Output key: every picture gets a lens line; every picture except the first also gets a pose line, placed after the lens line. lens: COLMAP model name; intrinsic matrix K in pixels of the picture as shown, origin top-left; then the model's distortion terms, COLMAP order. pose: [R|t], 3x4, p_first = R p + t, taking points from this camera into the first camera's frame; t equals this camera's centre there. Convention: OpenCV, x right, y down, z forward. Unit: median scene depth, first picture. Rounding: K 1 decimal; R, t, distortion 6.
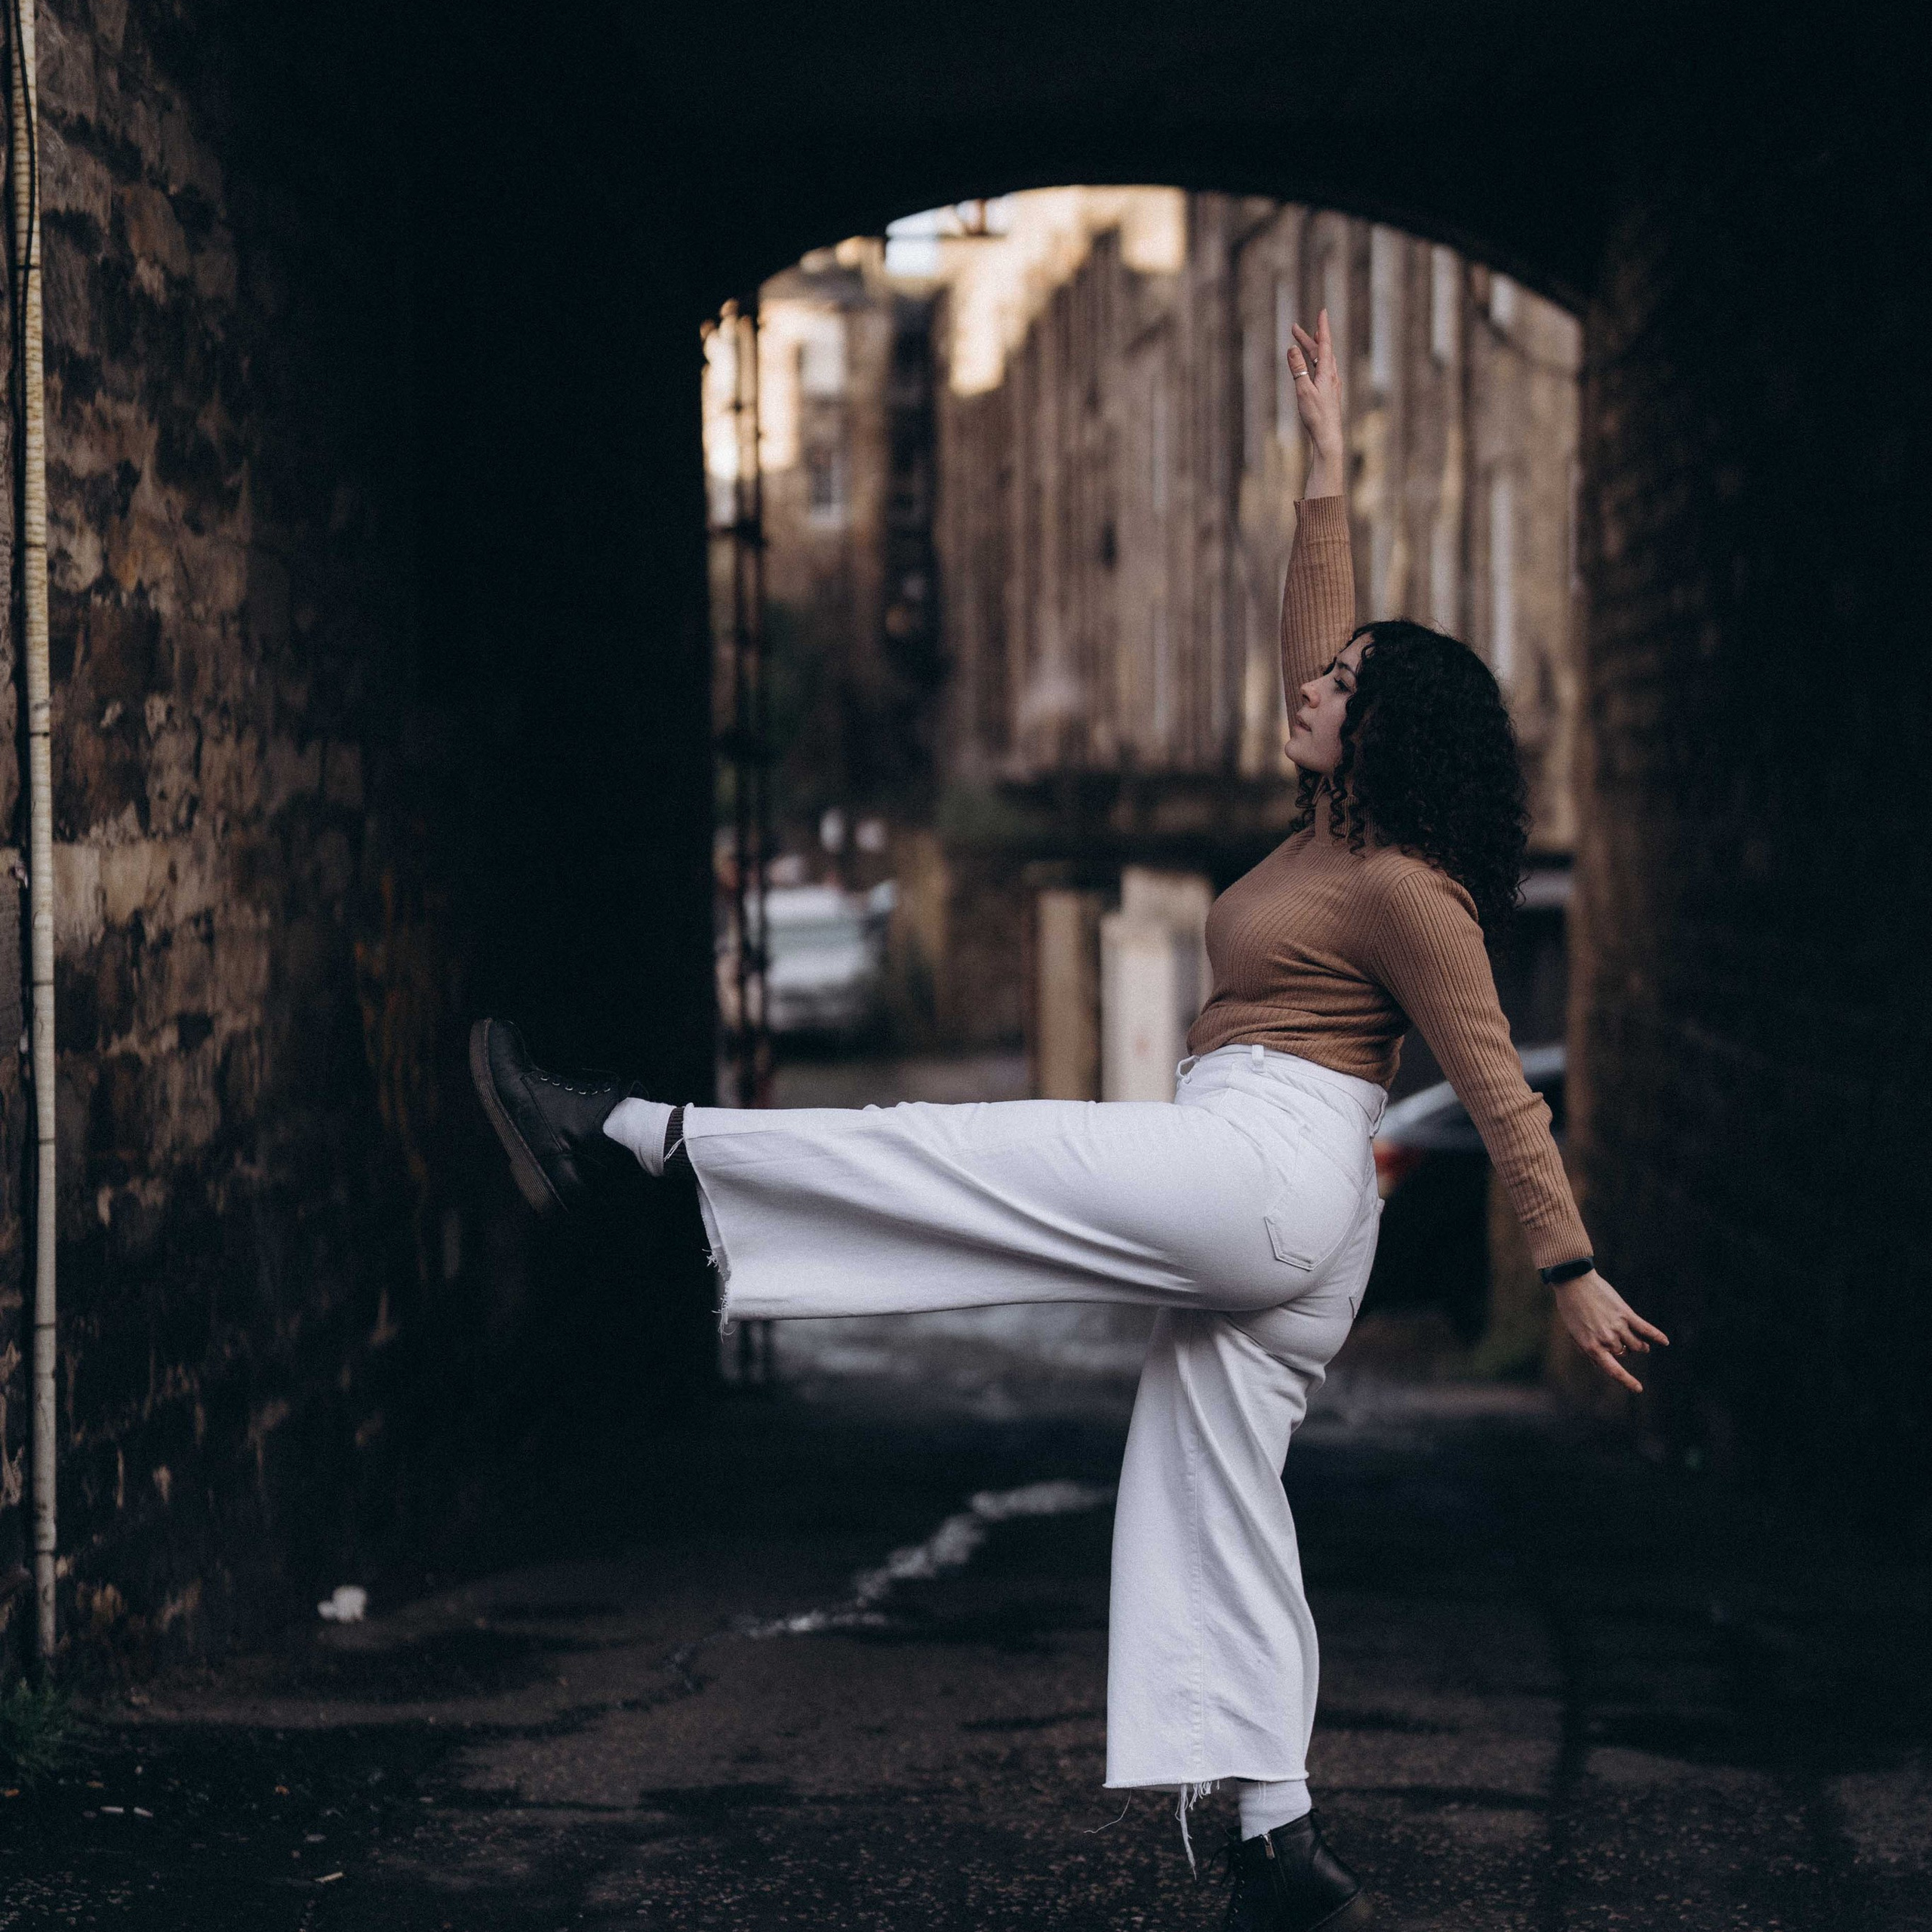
lens RADIAL K [[4650.9, 0, 966.0], [0, 4650.9, 966.0], [0, 0, 1]] dist [0.149244, 0.162251]
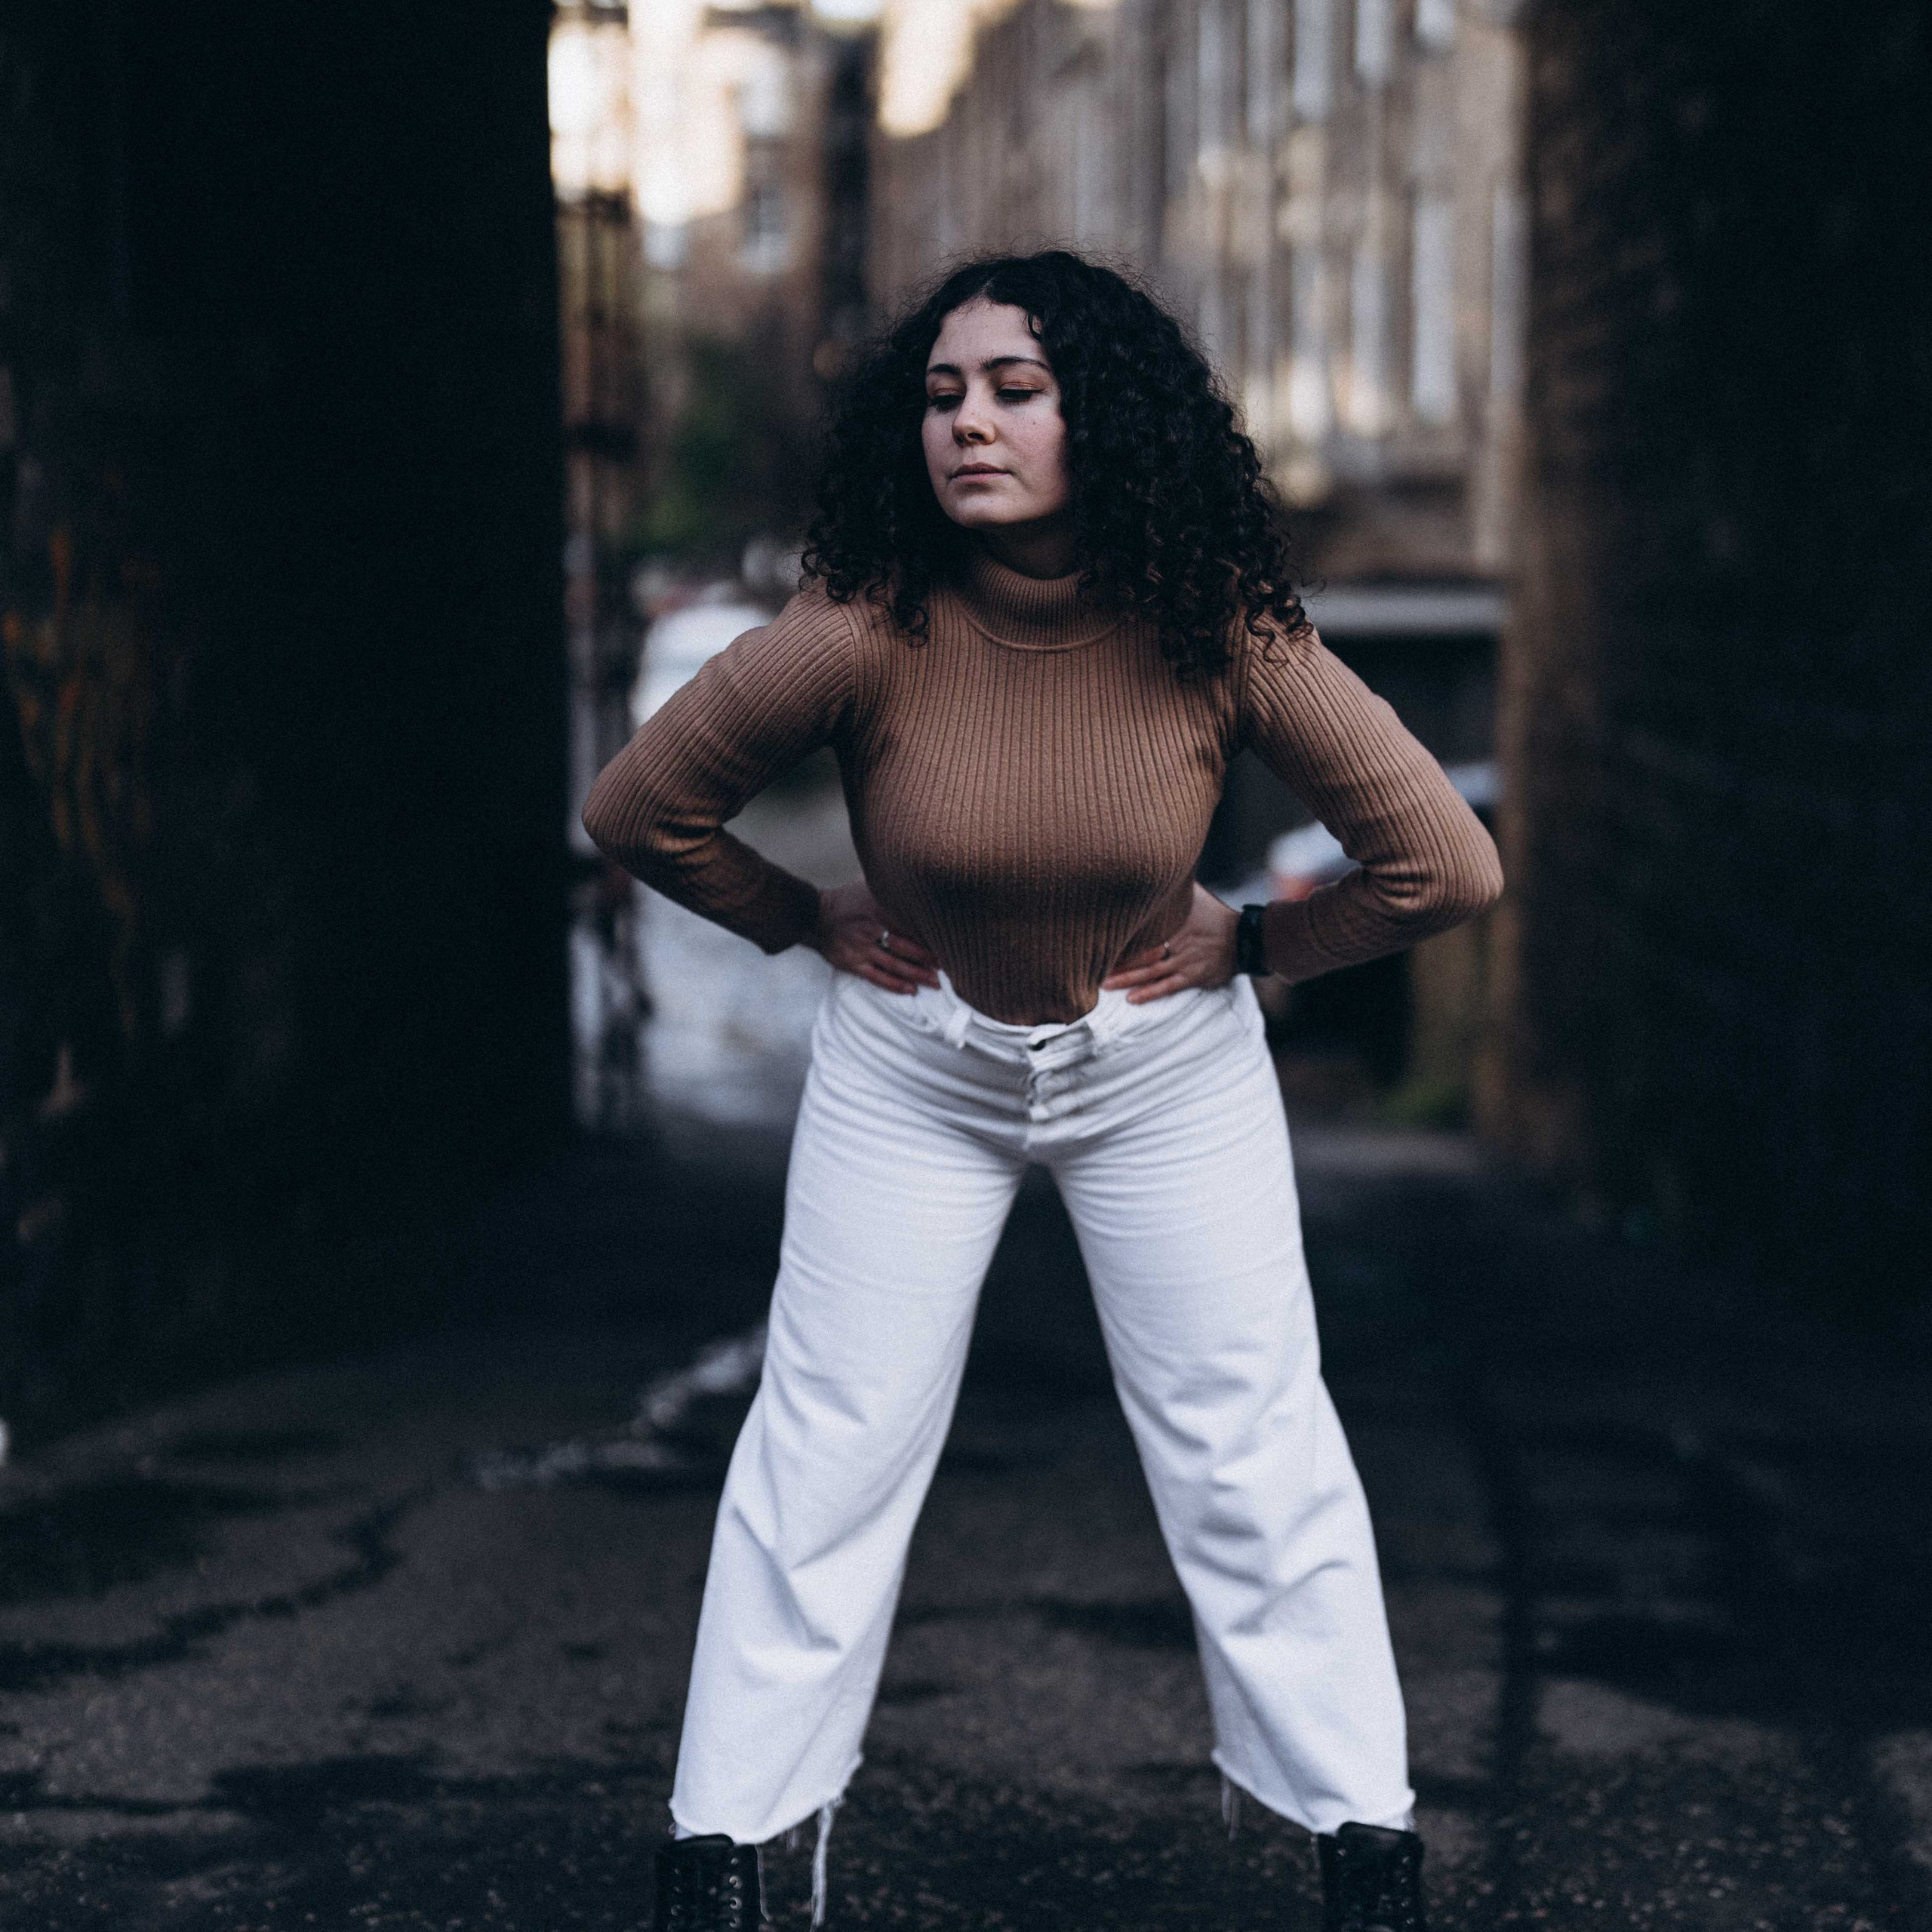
lens RADIAL K [[4650.9, 0, 966.0], [0, 4650.9, 966.0], [0, 0, 1]] dist [0.149244, 0.162251]
pose [[0.999863, 0.001675, 0.016492, 0.027398], [-0.002619, 0.998349, 0.057378, 0.010806], [-0.016368, -0.057413, 0.998216, 0.246615]]
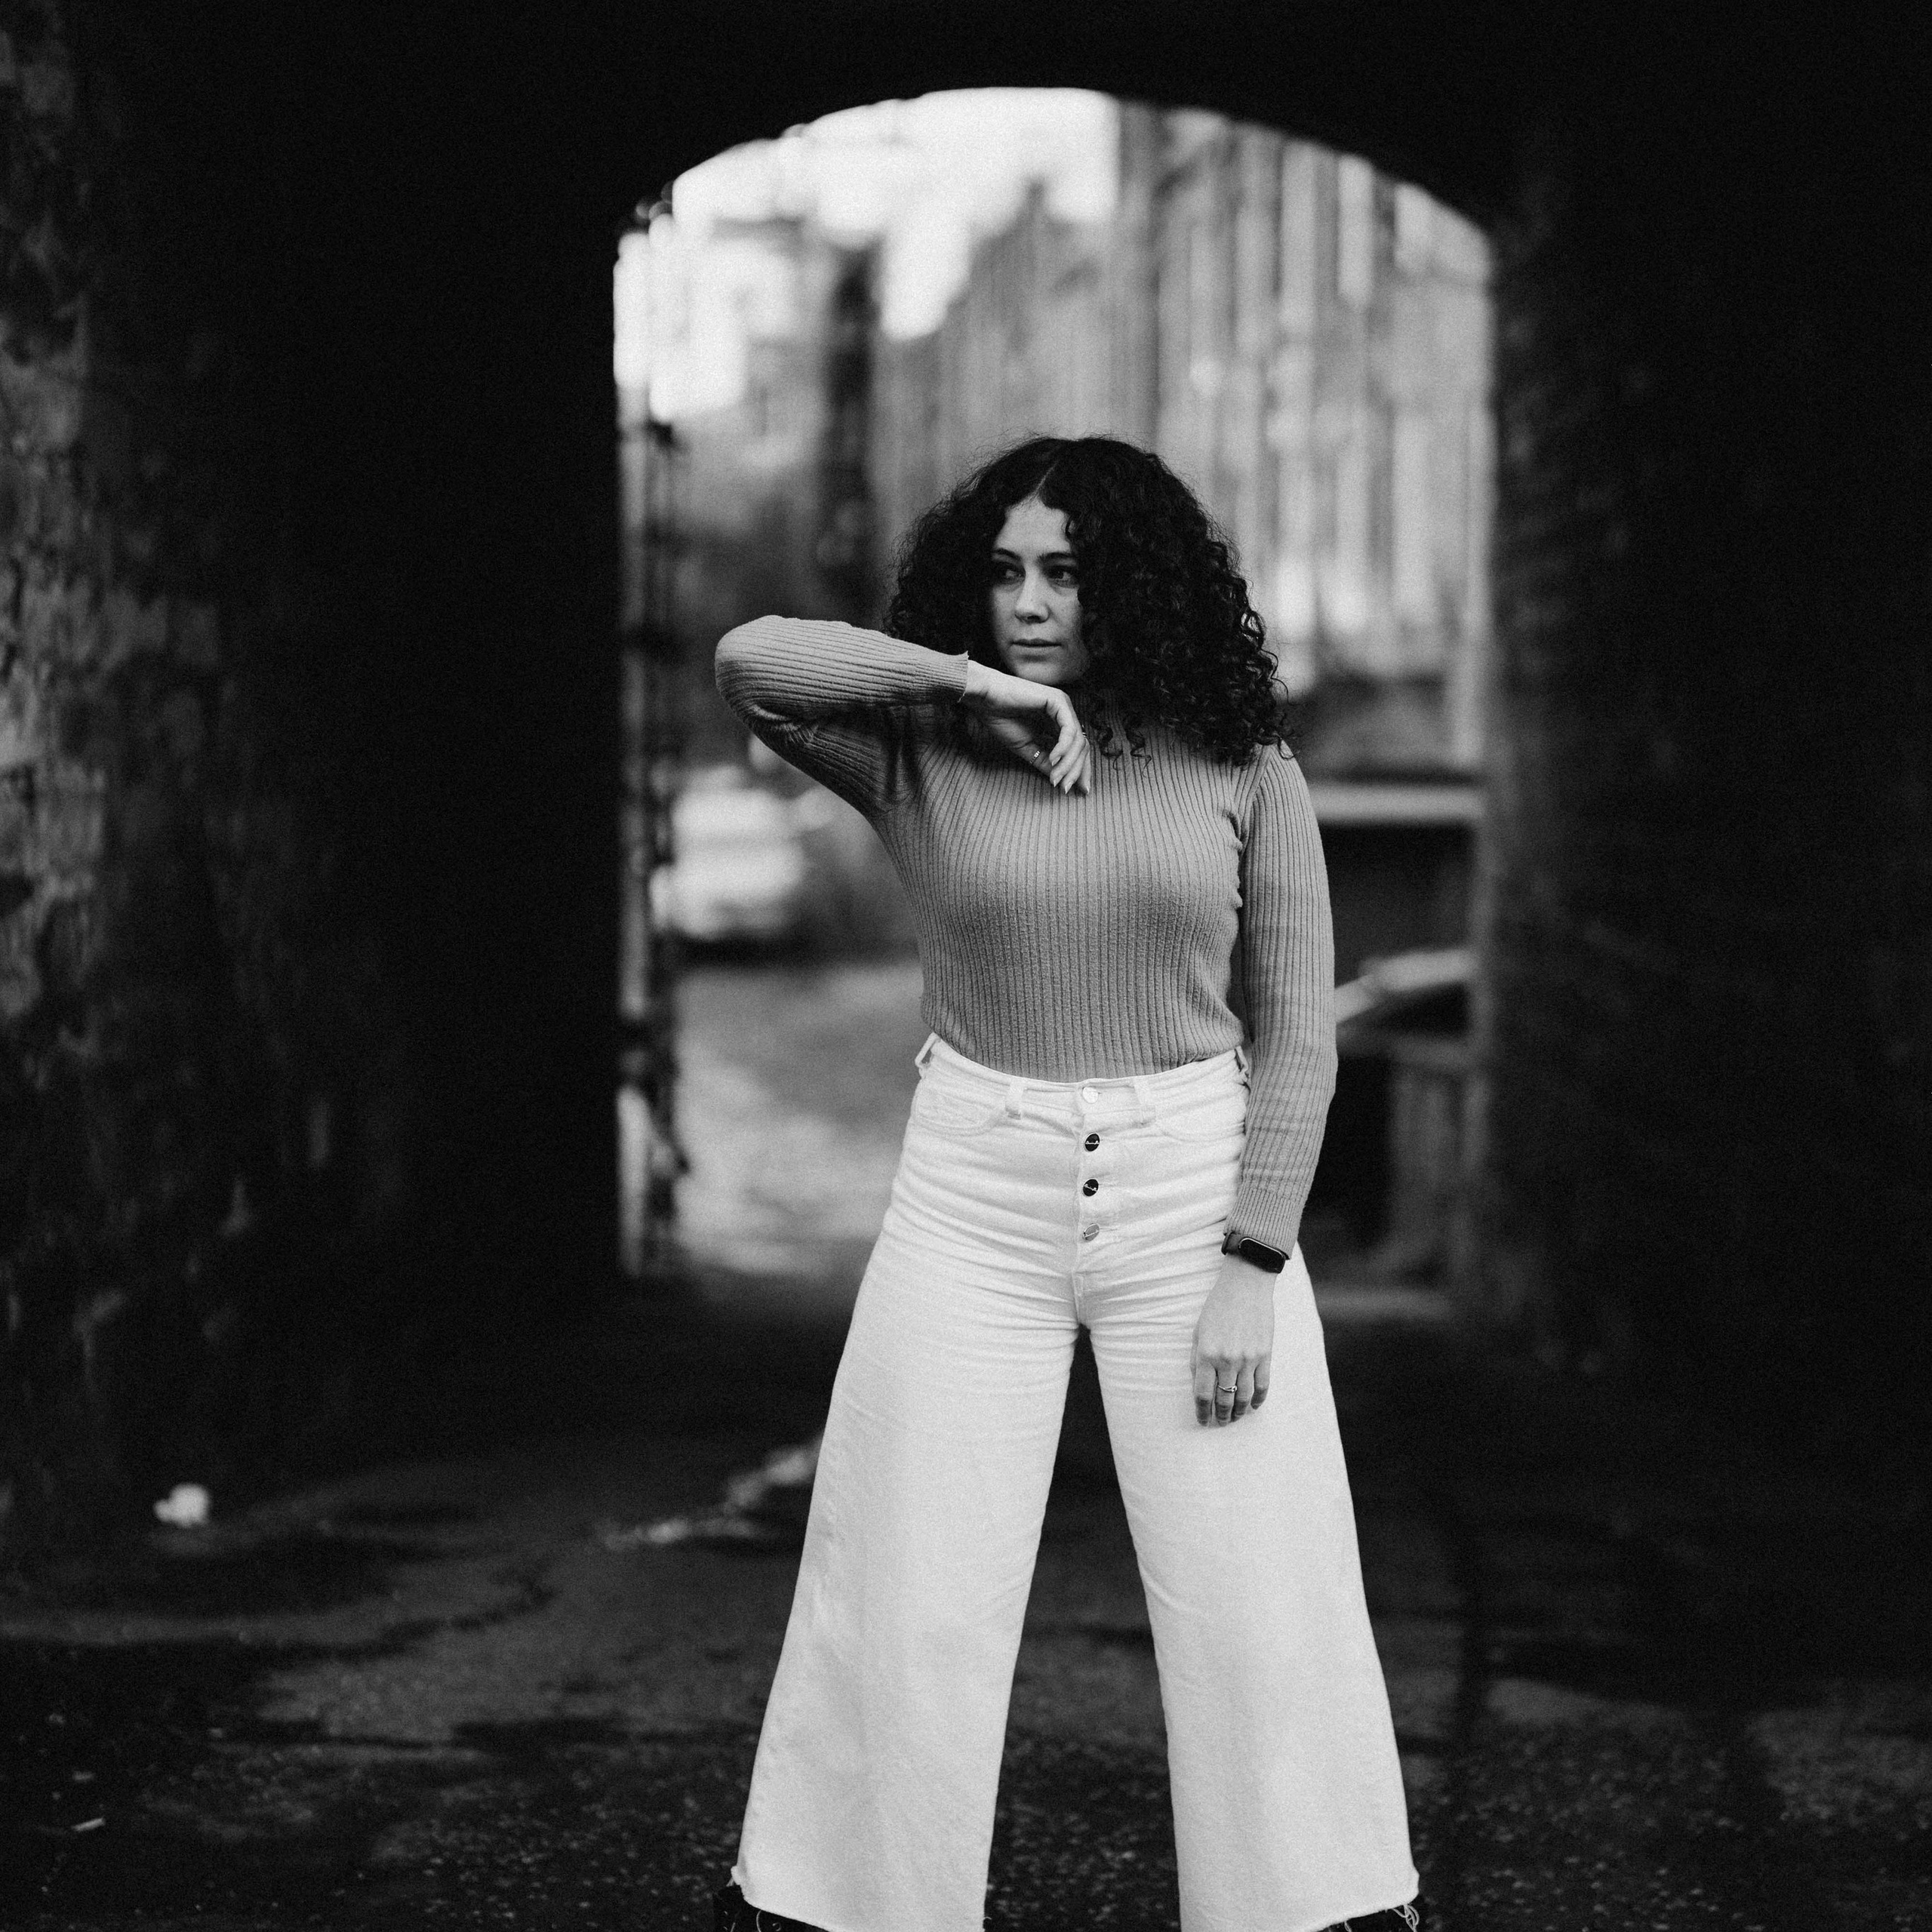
lens RADIAL K [[4492.0, 0, 996.4], [0, 4492.0, 890.3], [0, 0, 1]] dist [-0.140033, 1.138399]
pose [[0.999640, 0.012752, 0.023620, 0.011206], [-0.012807, 0.999916, 0.002192, 0.008939], [-0.023590, -0.002493, 0.999719, 0.106726]]
